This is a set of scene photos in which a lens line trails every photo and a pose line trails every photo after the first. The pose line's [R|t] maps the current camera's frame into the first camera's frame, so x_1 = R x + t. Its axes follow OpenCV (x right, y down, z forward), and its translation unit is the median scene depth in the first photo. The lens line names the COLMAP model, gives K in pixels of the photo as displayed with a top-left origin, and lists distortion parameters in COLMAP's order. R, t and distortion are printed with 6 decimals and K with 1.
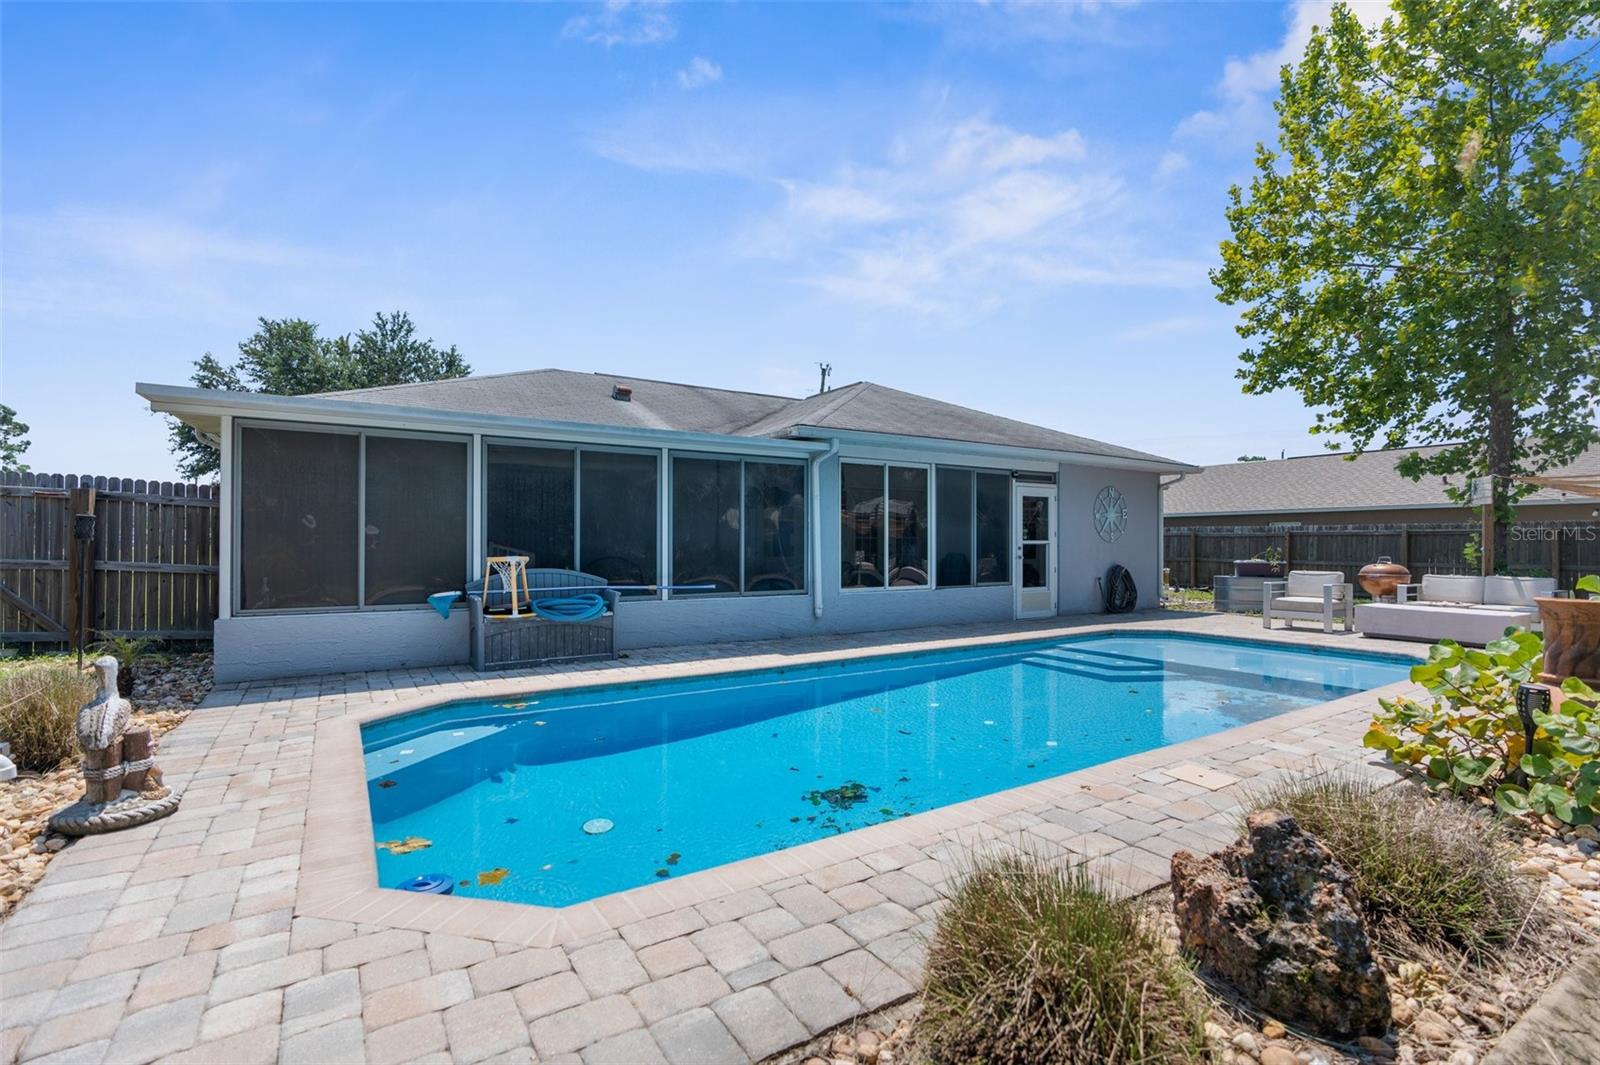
lens RADIAL K [[743.9, 0, 833.7], [0, 743.9, 535.7], [0, 0, 1]] dist [-0.009732, 0.006236]
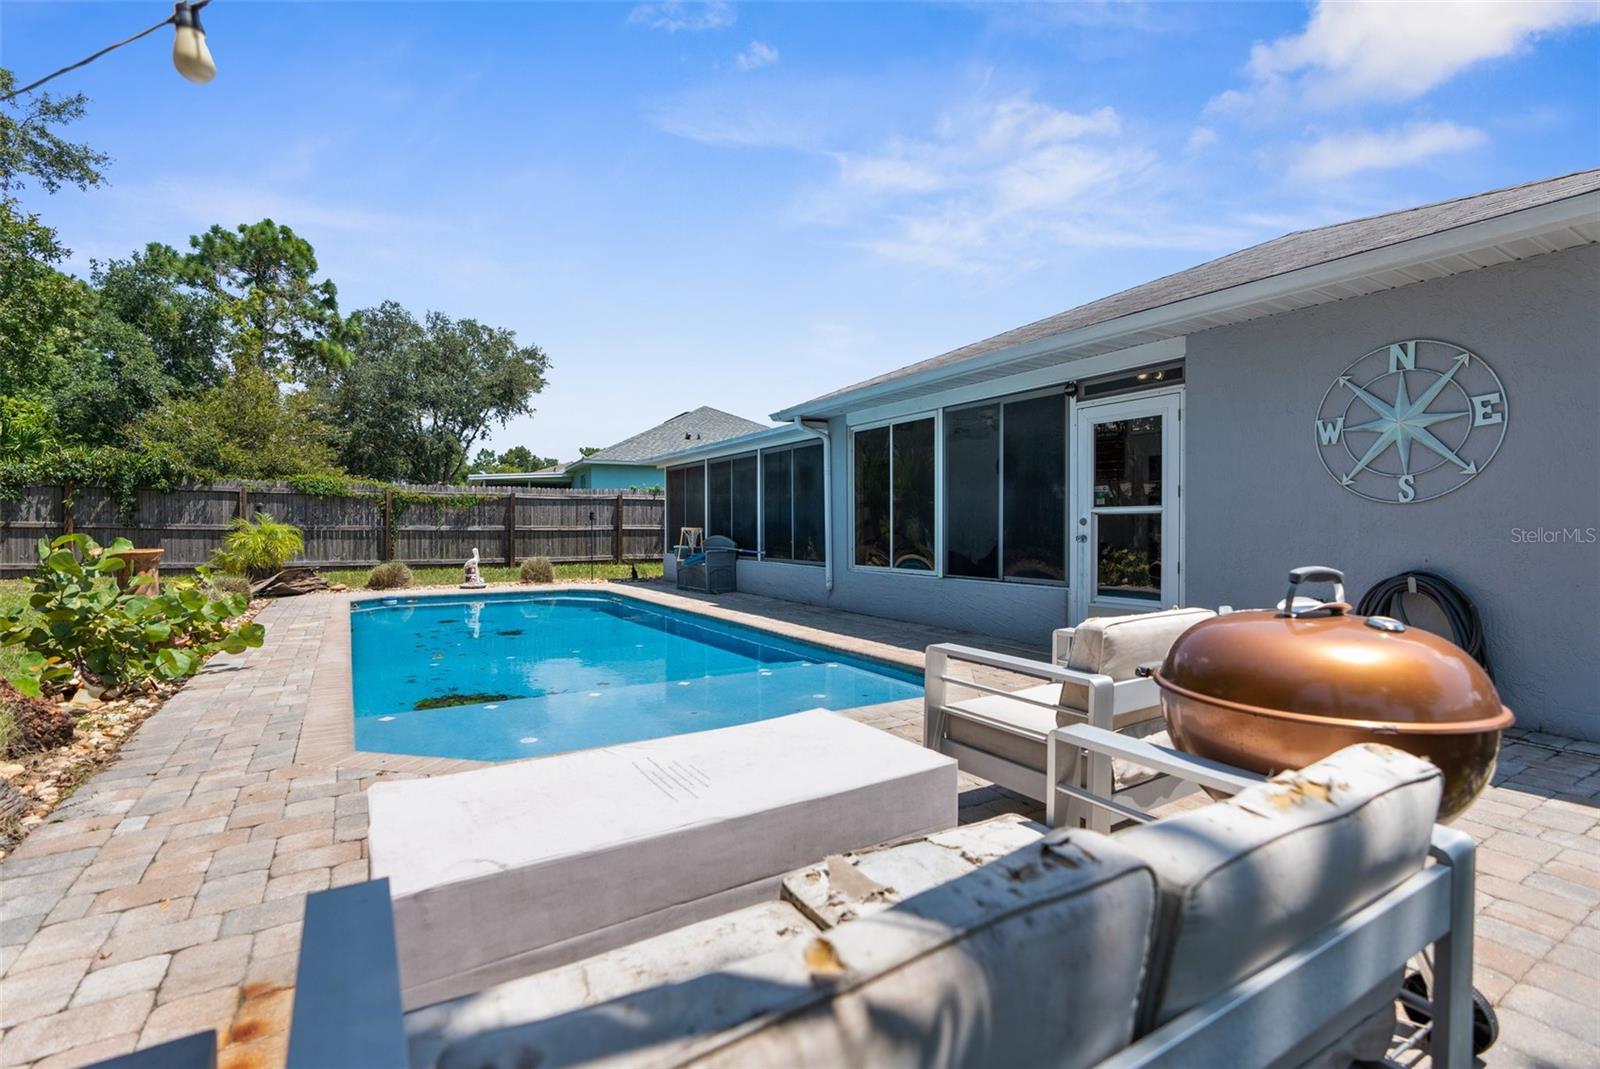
lens RADIAL K [[743.9, 0, 798.8], [0, 743.9, 539.1], [0, 0, 1]] dist [-0.009732, 0.006236]
pose [[-0.042676, 0.015547, -0.998968, 0.877800], [0.010655, 0.999829, 0.015106, 0.020618], [0.999032, -0.009999, -0.042835, 0.886267]]
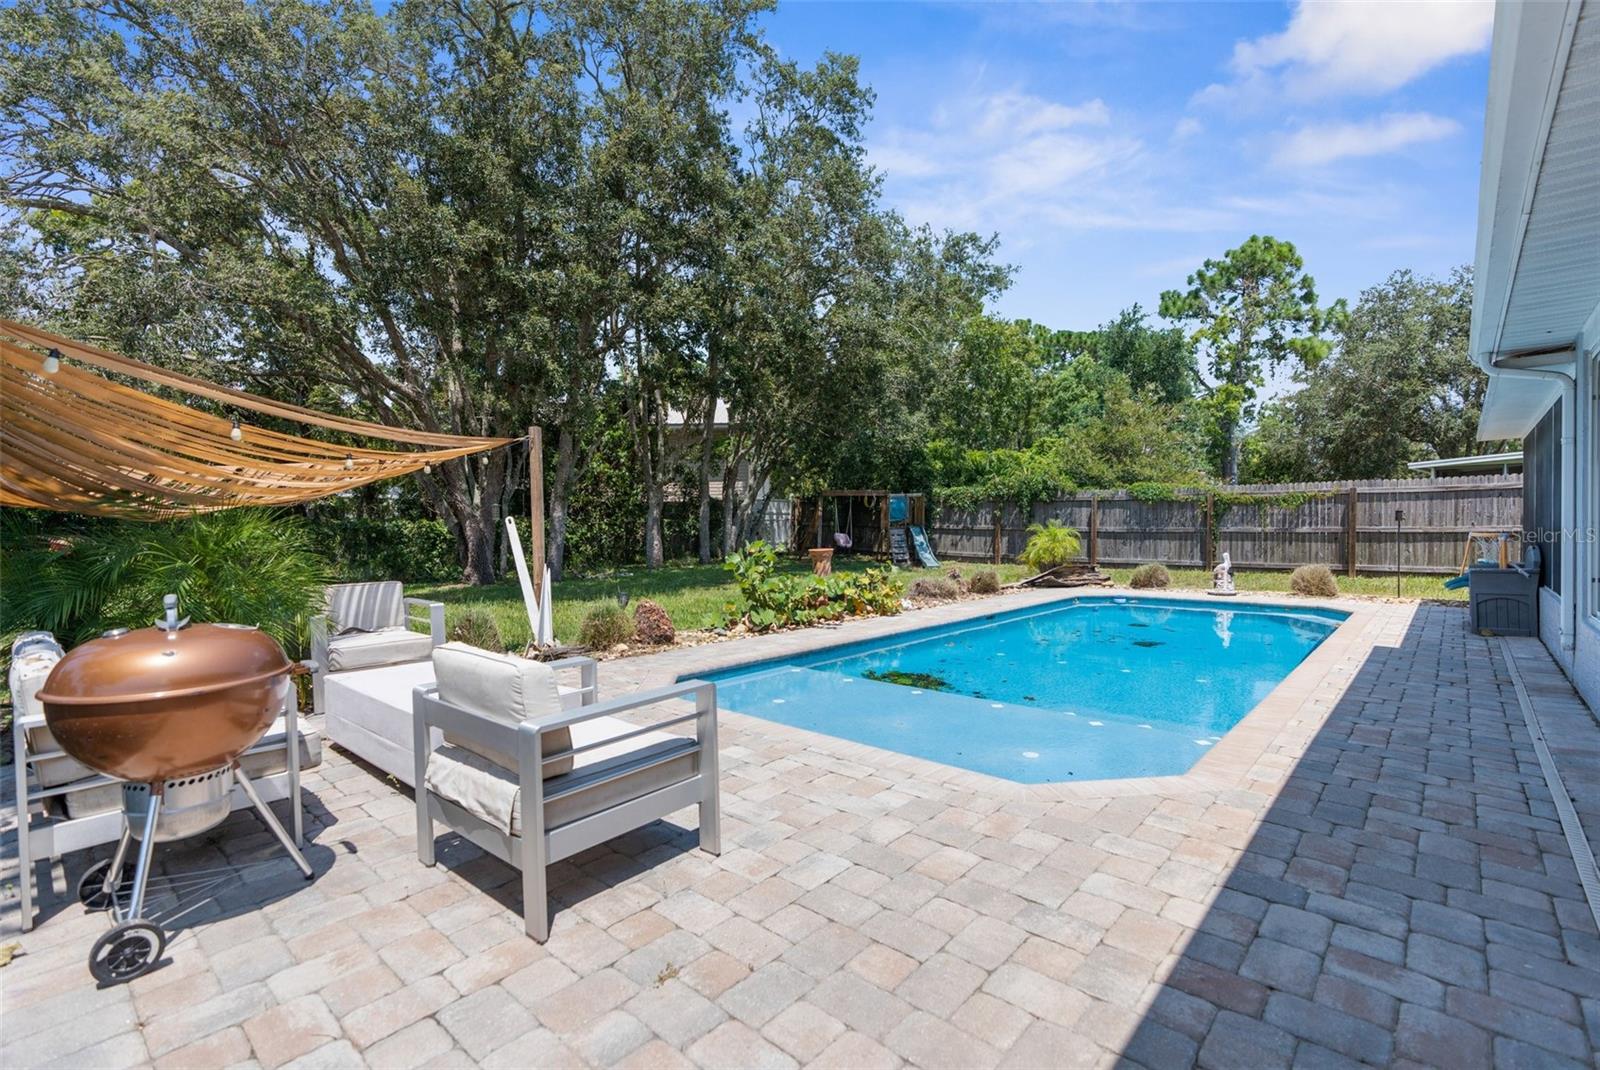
lens RADIAL K [[743.9, 0, 815.1], [0, 743.9, 533.7], [0, 0, 1]] dist [-0.009732, 0.006236]
pose [[-0.964597, 0.010302, -0.263526, 0.605824], [0.010774, 0.999942, -0.000348, 0.012763], [0.263507, -0.003175, -0.964652, 1.233430]]
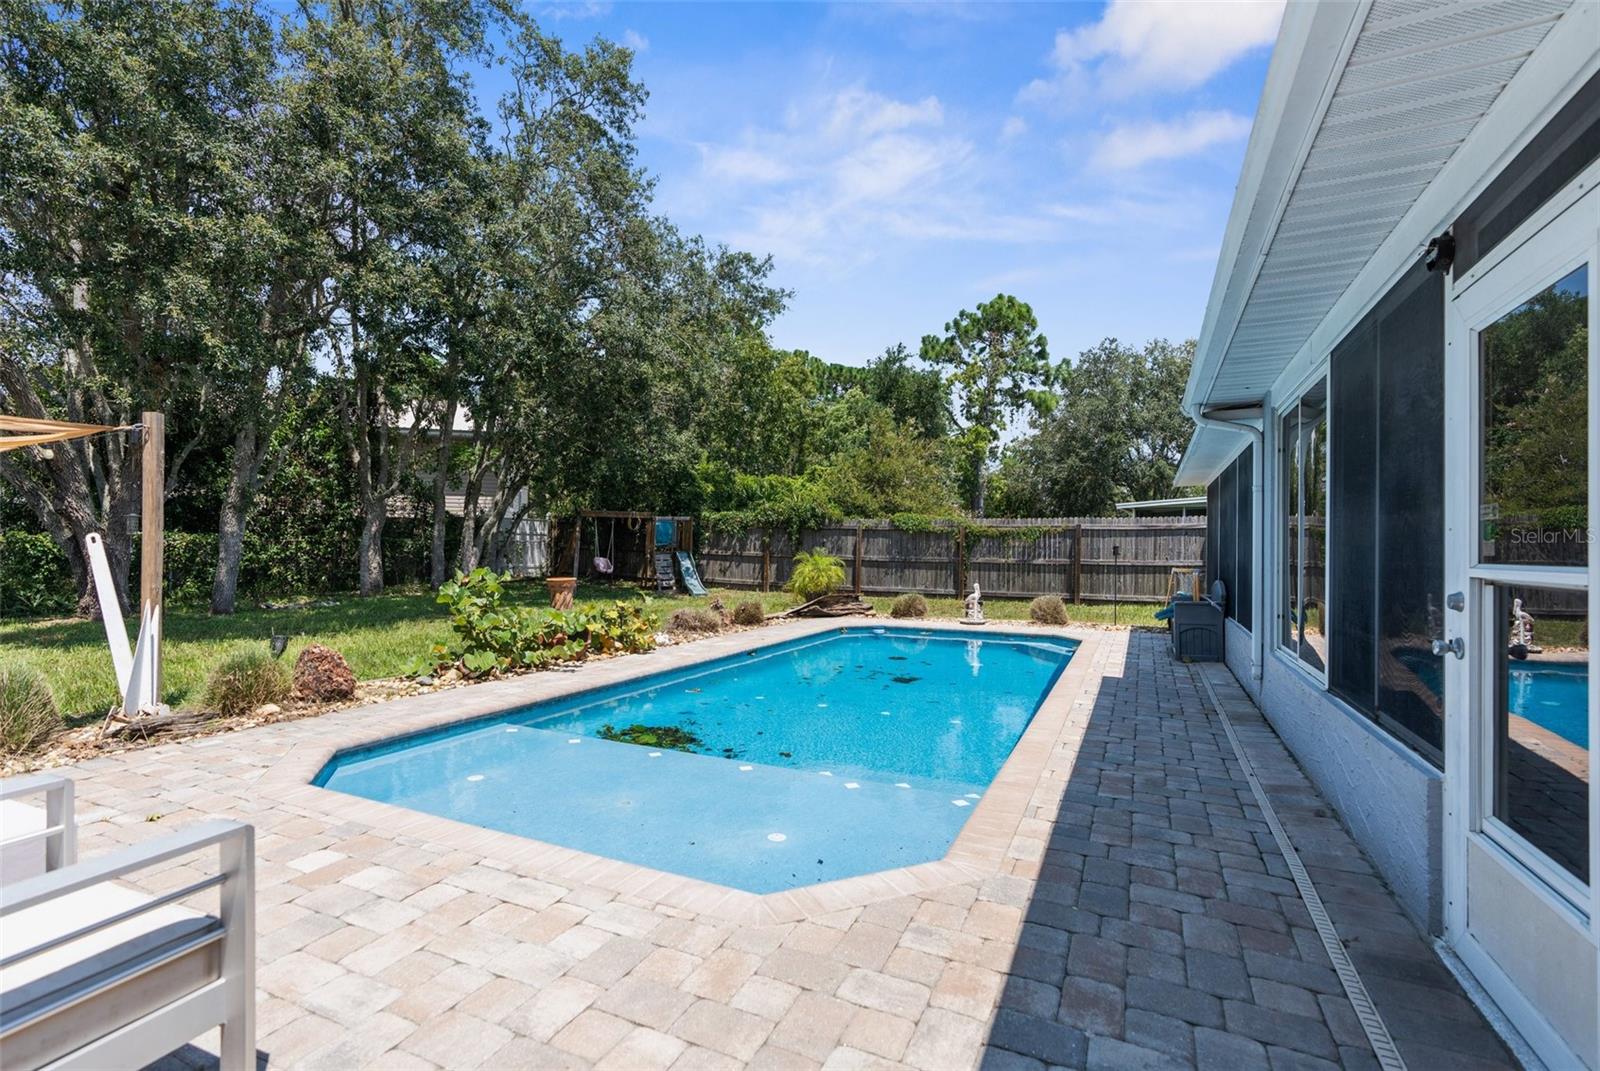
lens RADIAL K [[743.9, 0, 821.3], [0, 743.9, 550.3], [0, 0, 1]] dist [-0.009732, 0.006236]
pose [[-0.840461, -0.008351, -0.541808, 0.552930], [-0.004835, 0.999957, -0.007912, 0.006074], [0.541851, -0.004030, -0.840465, 1.168548]]
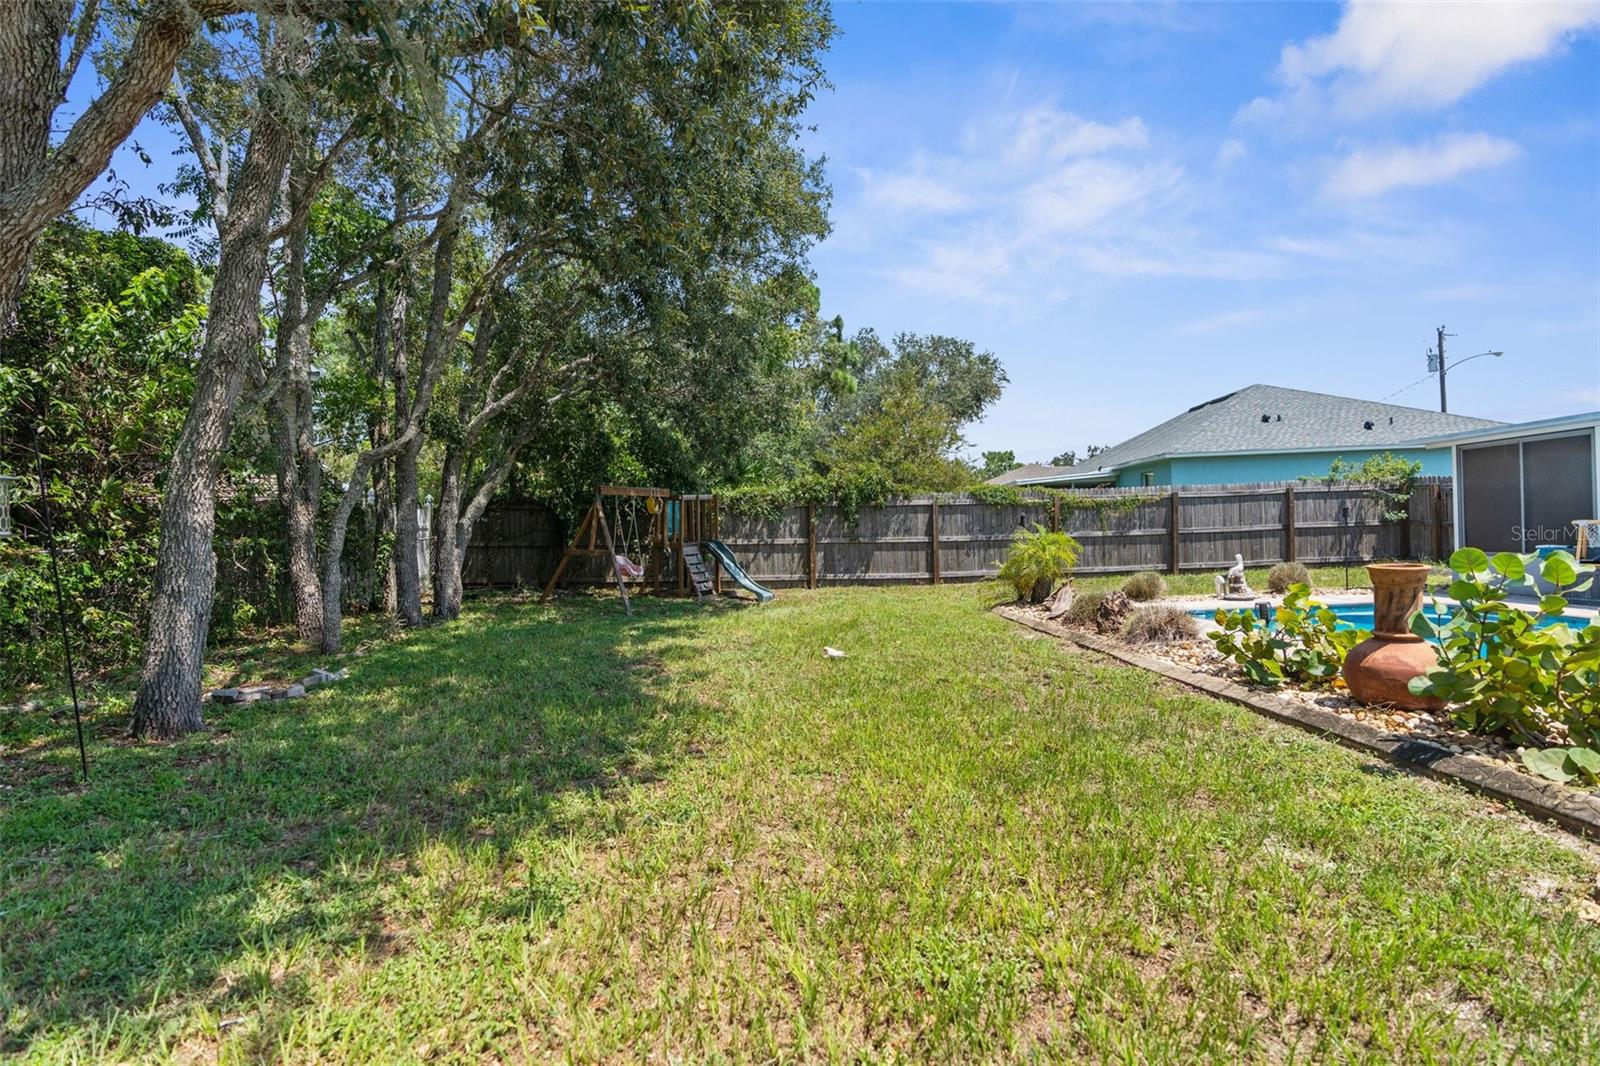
lens RADIAL K [[743.9, 0, 811.6], [0, 743.9, 534.8], [0, 0, 1]] dist [-0.009732, 0.006236]
pose [[-0.494862, 0.014292, -0.868854, 0.899836], [0.044823, 0.998954, -0.009097, 0.003995], [0.867815, -0.043447, -0.494985, 0.315975]]
